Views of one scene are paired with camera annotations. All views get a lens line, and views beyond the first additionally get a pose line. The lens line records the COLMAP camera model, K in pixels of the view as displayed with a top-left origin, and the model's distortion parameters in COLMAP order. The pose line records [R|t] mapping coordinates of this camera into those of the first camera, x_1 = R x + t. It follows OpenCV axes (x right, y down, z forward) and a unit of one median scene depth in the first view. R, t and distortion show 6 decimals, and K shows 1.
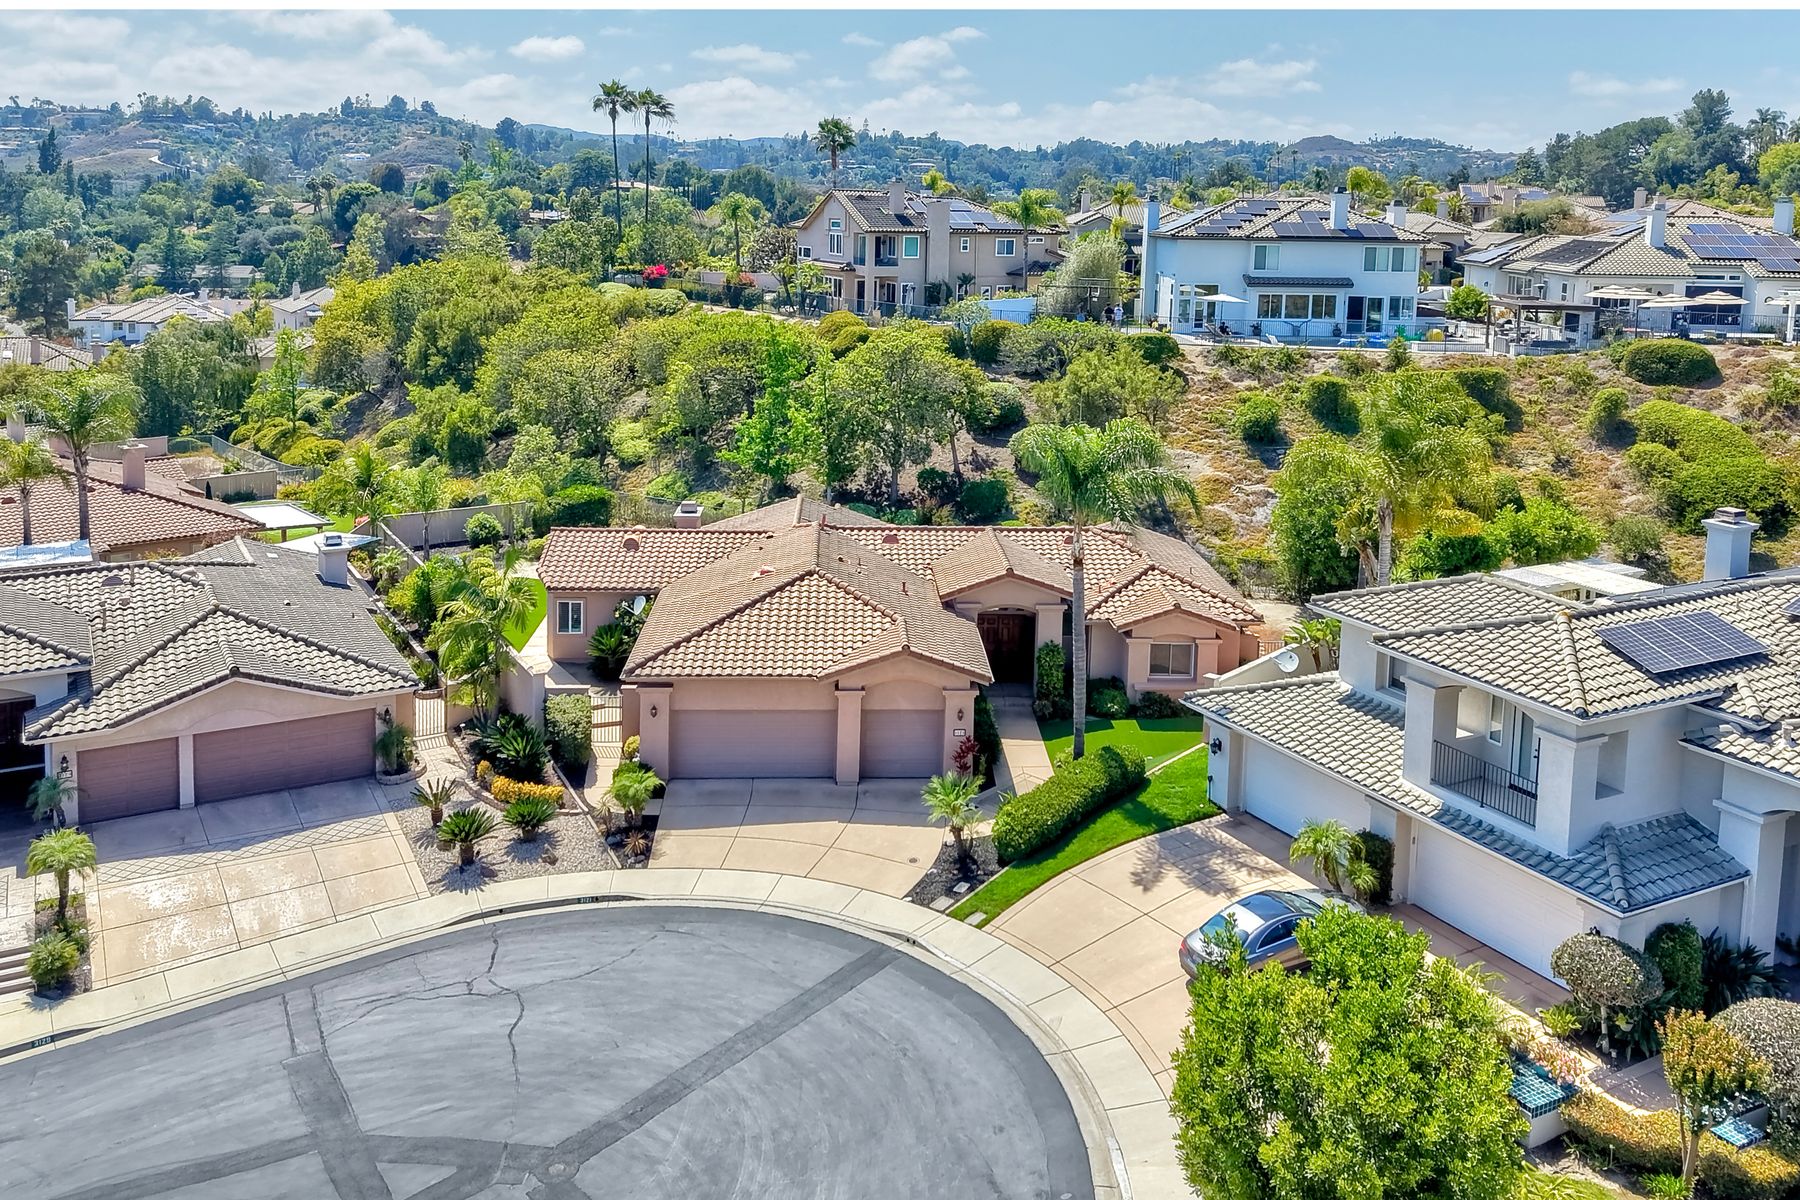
lens RADIAL K [[1310.7, 0, 902.5], [0, 1310.7, 456.9], [0, 0, 1]] dist [0.041886, -0.058171]
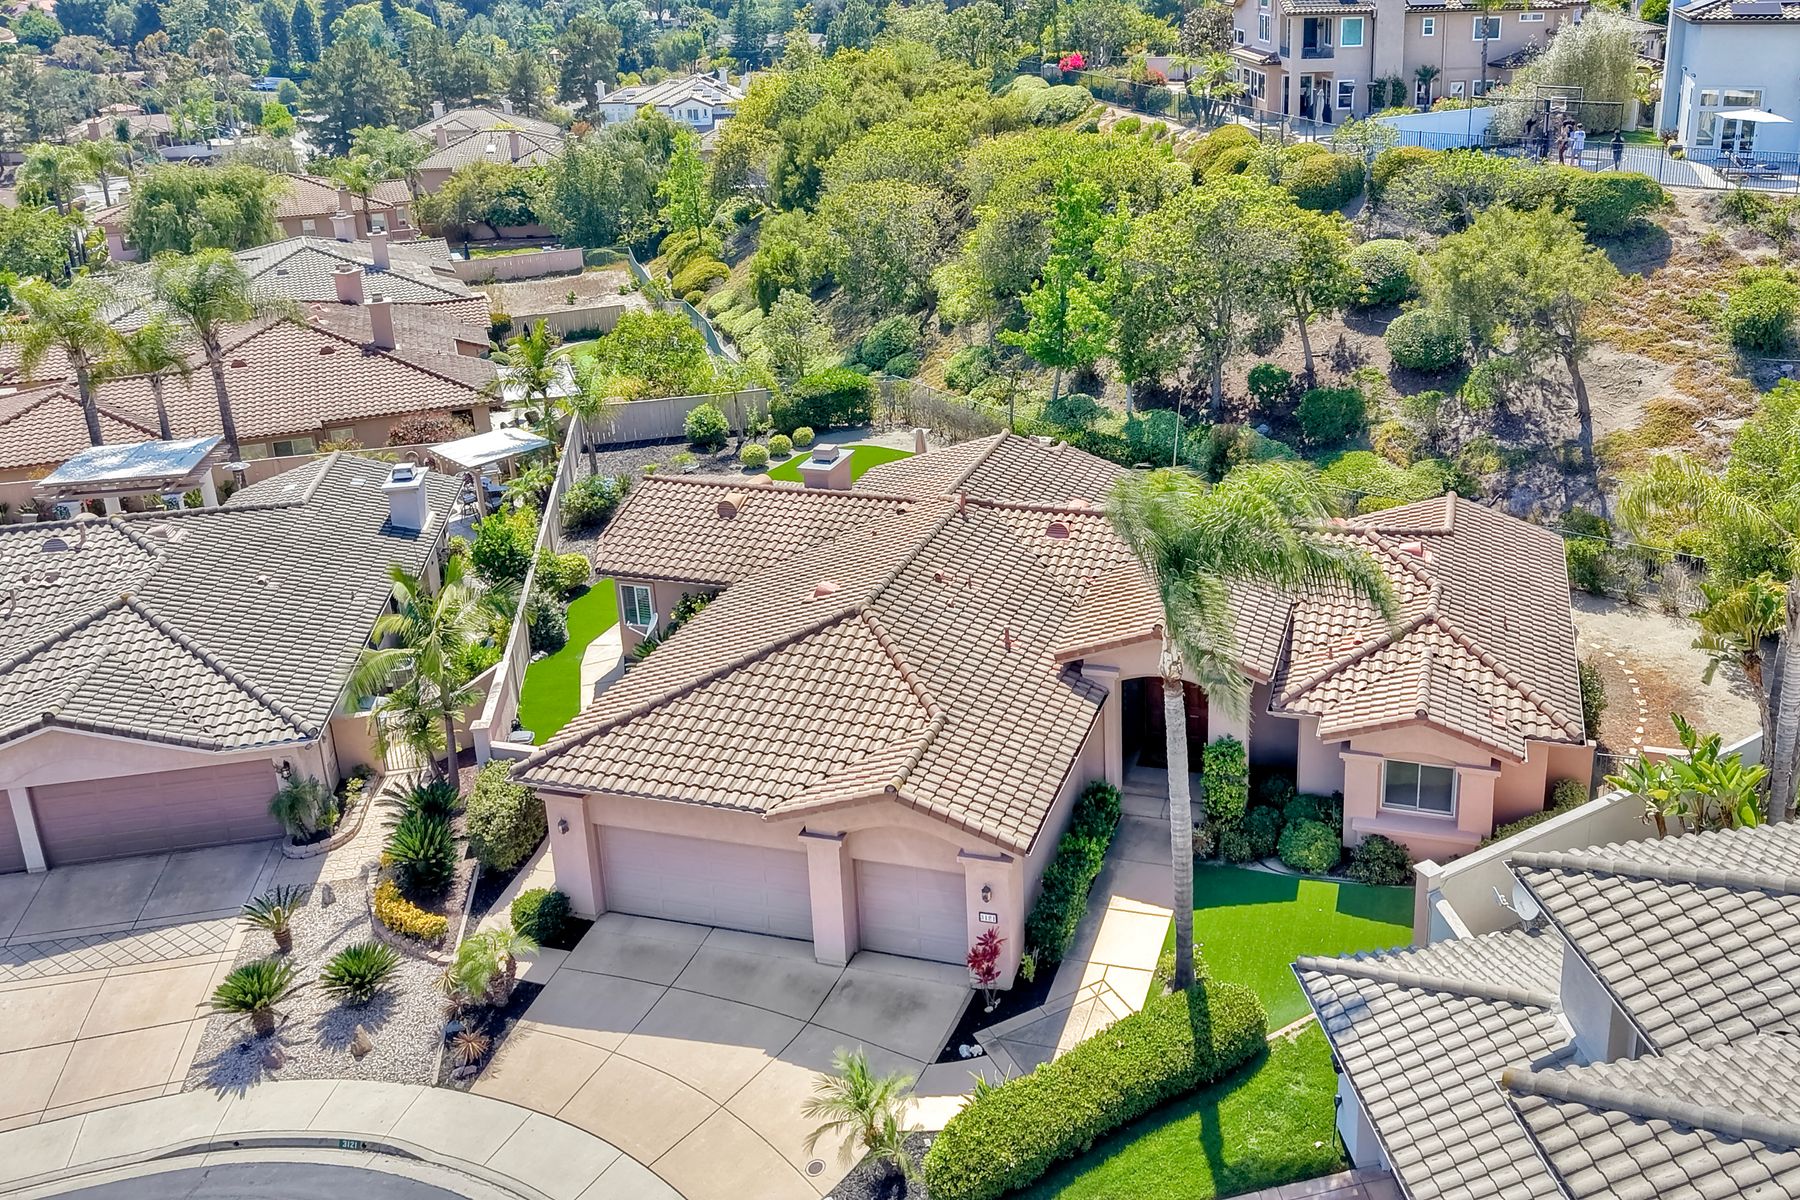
lens RADIAL K [[1405.1, 0, 1097.9], [0, 1405.1, 447.2], [0, 0, 1]] dist [-0.007631, 0.013371]
pose [[0.961058, 0.060380, -0.269670, 0.184808], [-0.018958, 0.987945, 0.153640, -0.083681], [0.275696, -0.142544, 0.950617, 0.284781]]
